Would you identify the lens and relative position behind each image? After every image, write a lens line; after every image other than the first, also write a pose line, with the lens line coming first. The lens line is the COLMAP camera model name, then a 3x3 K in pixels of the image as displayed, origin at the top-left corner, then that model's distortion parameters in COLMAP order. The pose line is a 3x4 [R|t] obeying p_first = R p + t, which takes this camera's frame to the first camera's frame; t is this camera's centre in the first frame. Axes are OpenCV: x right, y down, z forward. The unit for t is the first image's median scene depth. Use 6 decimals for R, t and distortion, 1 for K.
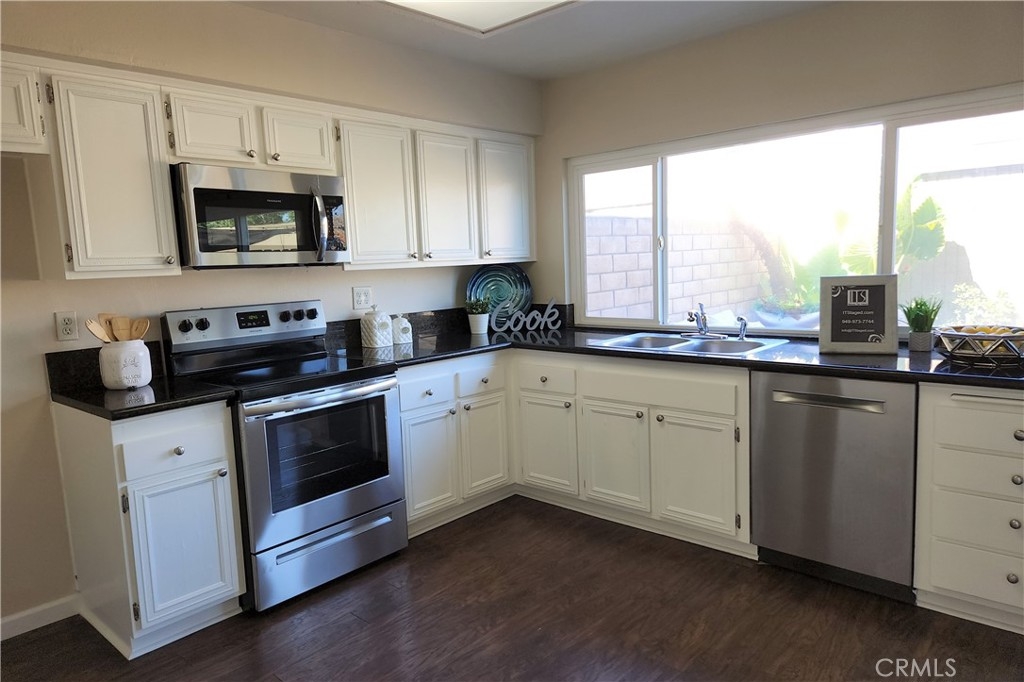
lens RADIAL K [[680.1, 0, 508.2], [0, 680.1, 338.3], [0, 0, 1]] dist [0.058237, -0.024436]
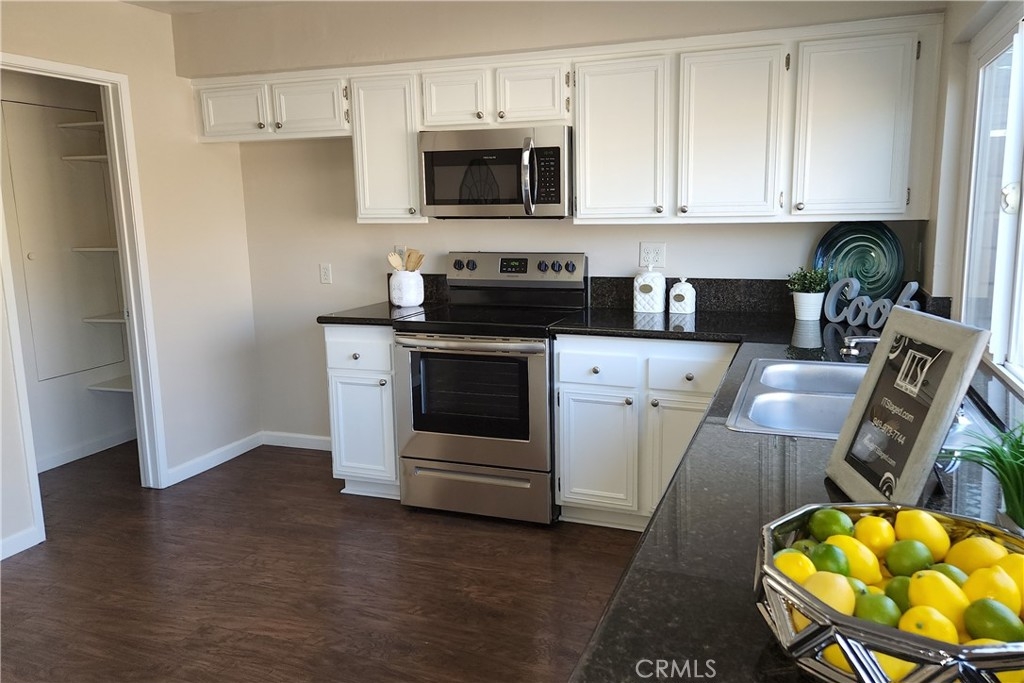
lens RADIAL K [[680.1, 0, 487.5], [0, 680.1, 315.2], [0, 0, 1]] dist [0.058237, -0.024436]
pose [[0.405667, 0.166492, -0.898730, 0.594981], [-0.113905, 0.984814, 0.131024, -0.086312], [0.906896, 0.049218, 0.418470, 0.507017]]
